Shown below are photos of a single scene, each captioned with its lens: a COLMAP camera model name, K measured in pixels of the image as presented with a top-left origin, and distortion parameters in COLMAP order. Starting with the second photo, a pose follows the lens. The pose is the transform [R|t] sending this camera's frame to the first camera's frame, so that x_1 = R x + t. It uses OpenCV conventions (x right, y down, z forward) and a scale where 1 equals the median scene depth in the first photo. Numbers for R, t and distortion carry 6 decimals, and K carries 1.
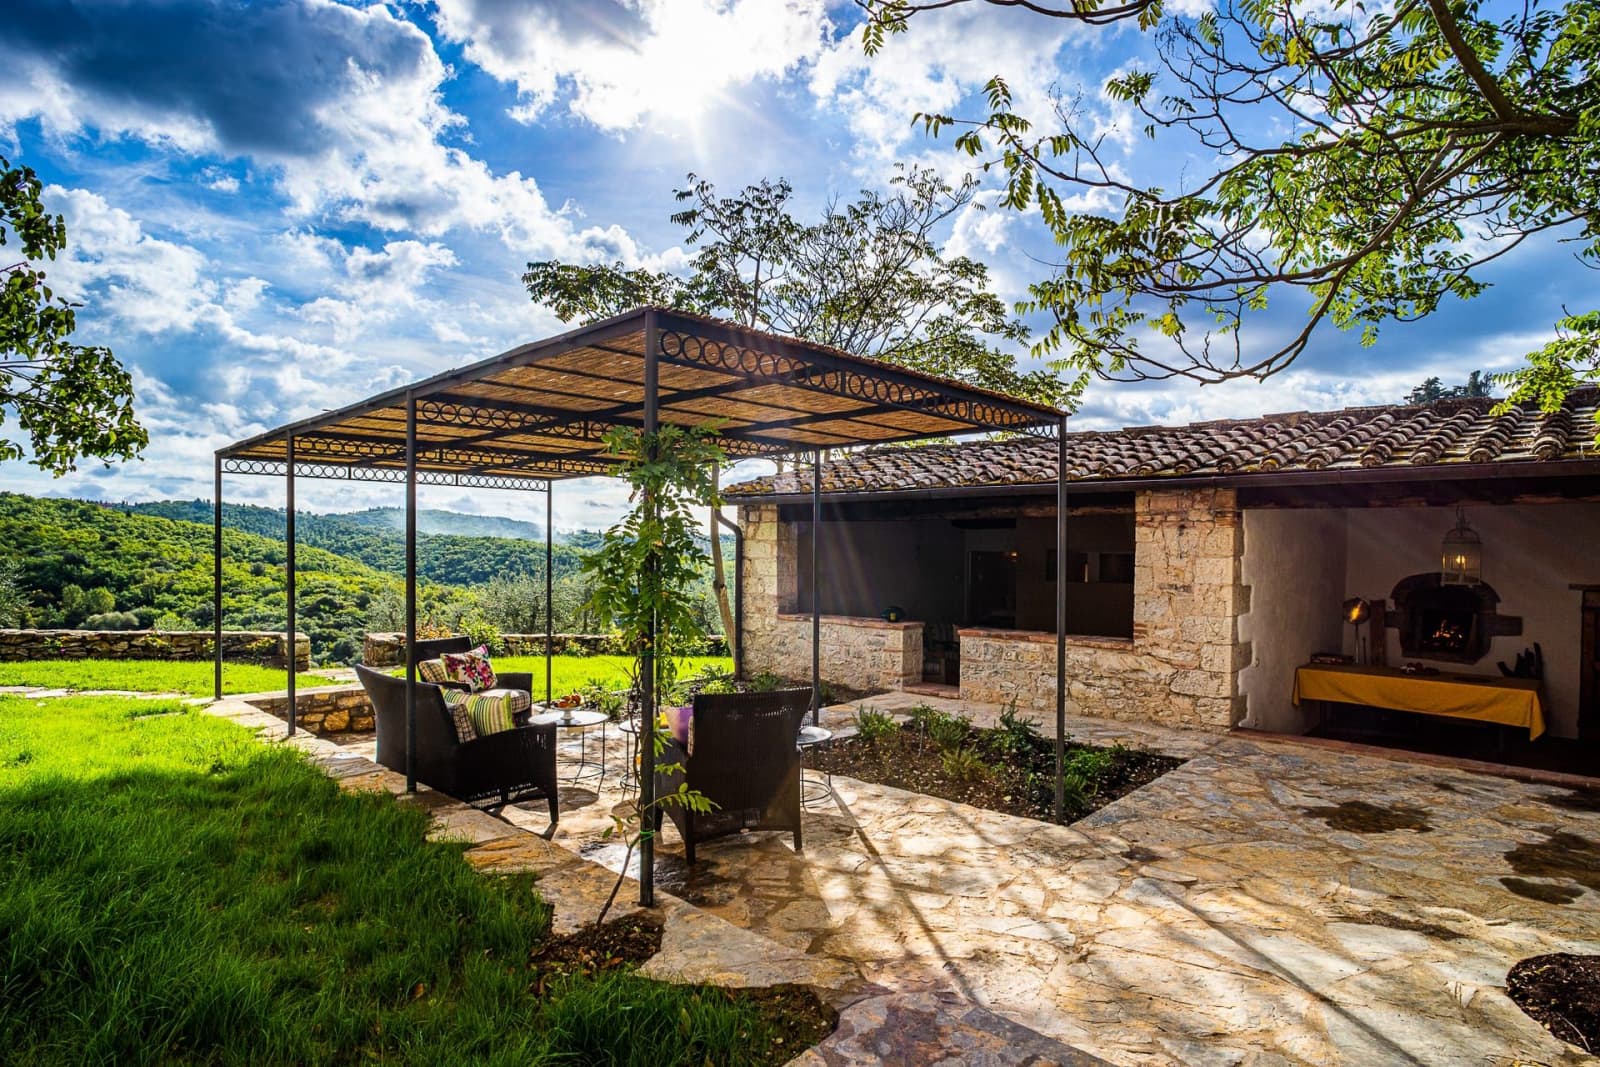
lens RADIAL K [[904.2, 0, 815.6], [0, 904.2, 544.4], [0, 0, 1]] dist [-0.009313, 0.006035]
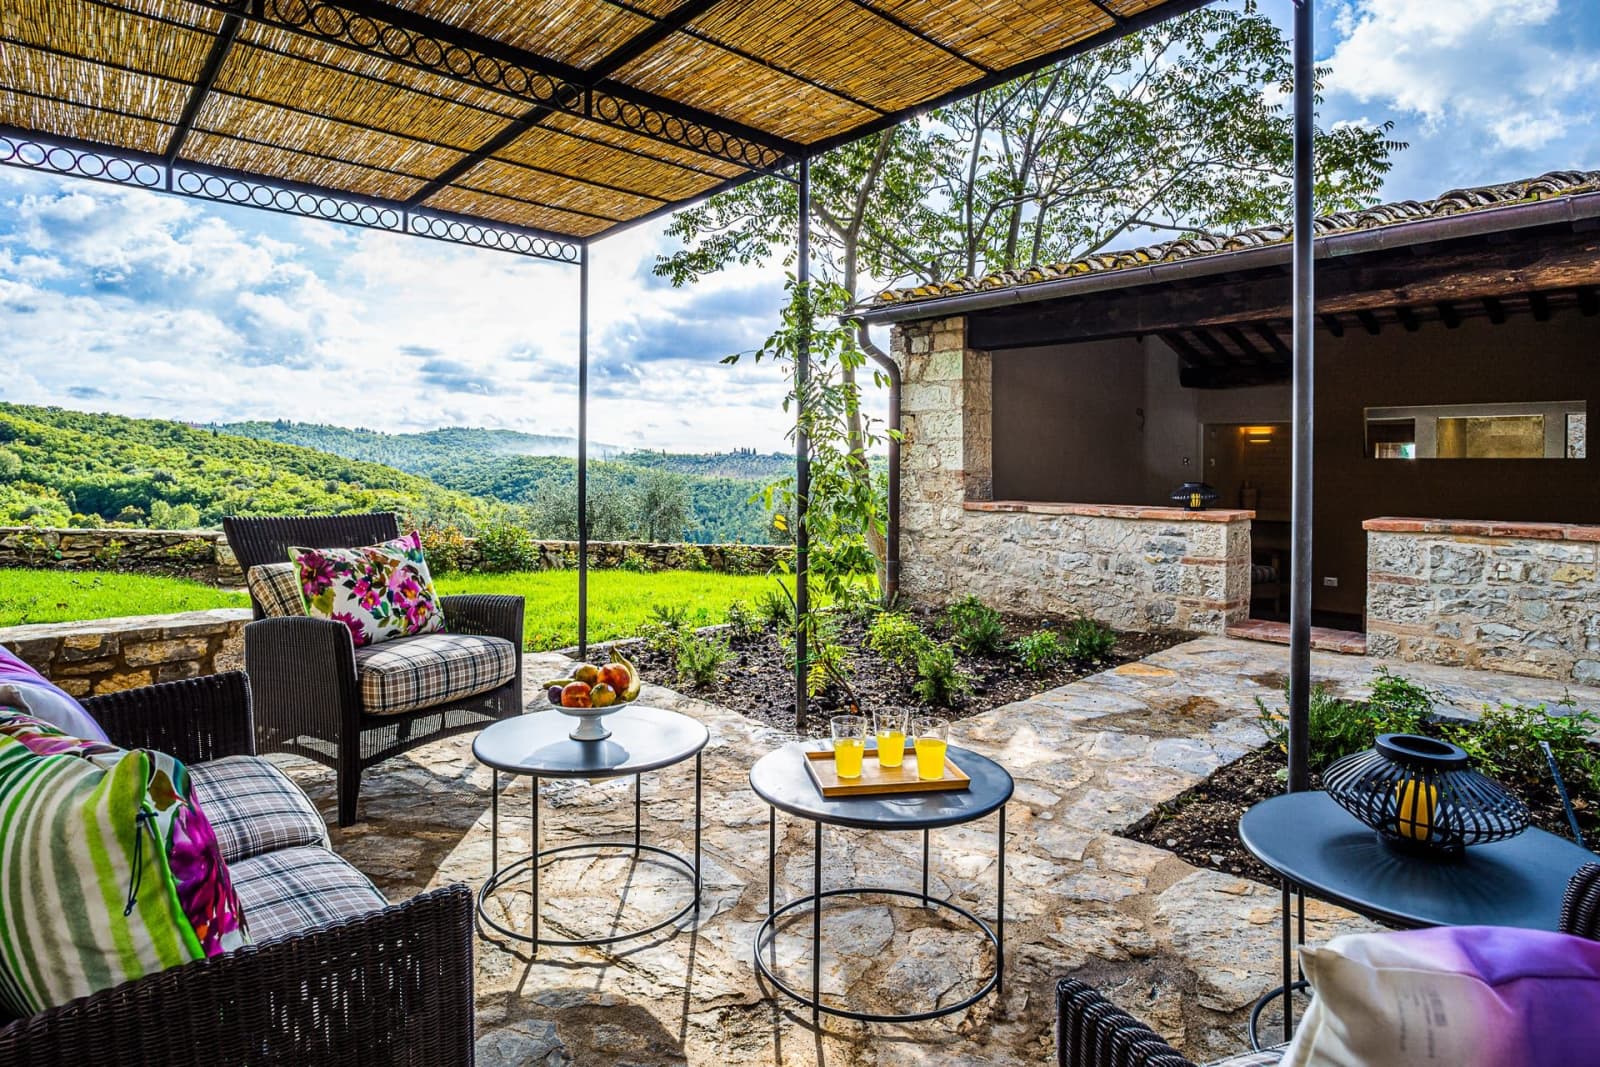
lens RADIAL K [[904.2, 0, 813.6], [0, 904.2, 475.9], [0, 0, 1]] dist [-0.009313, 0.006035]
pose [[0.997413, 0.002825, -0.071828, -0.108361], [-0.002113, 0.999948, 0.009979, 0.059744], [0.071853, -0.009801, 0.997367, 0.431796]]
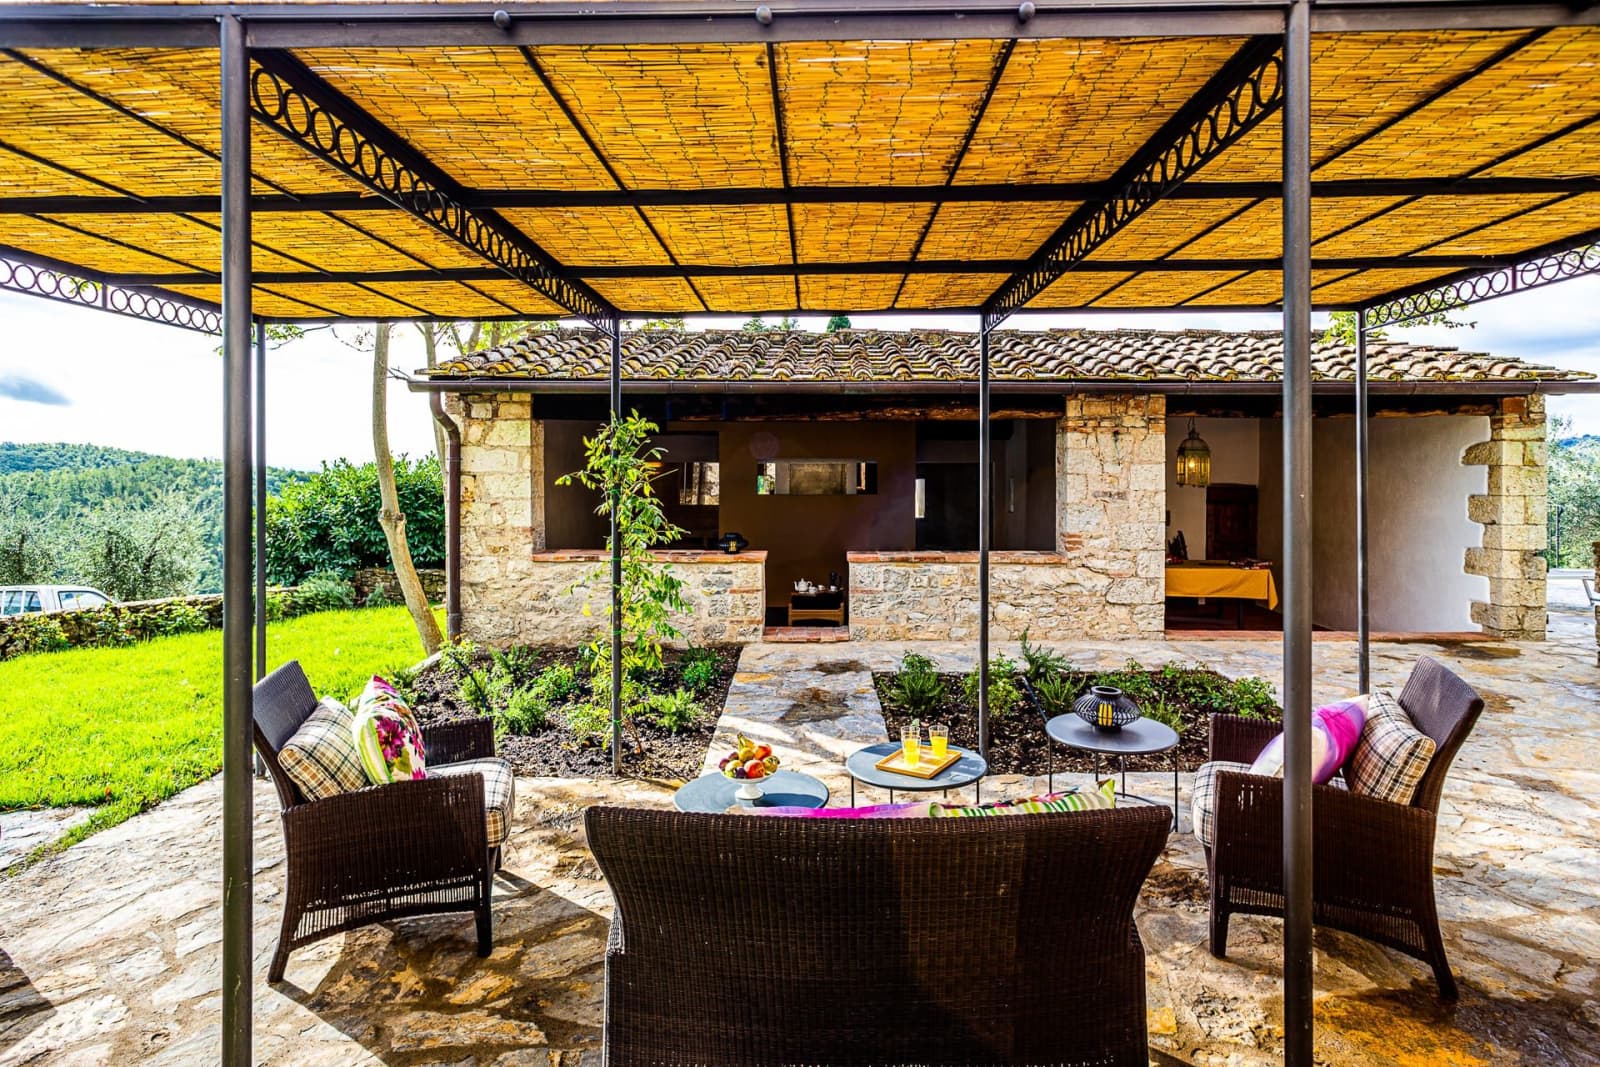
lens RADIAL K [[904.2, 0, 810.0], [0, 904.2, 460.6], [0, 0, 1]] dist [-0.009313, 0.006035]
pose [[0.725591, -0.006617, 0.688095, -0.392469], [0.001420, 0.999966, 0.008118, 0.001729], [-0.688125, -0.004913, 0.725575, 0.401998]]
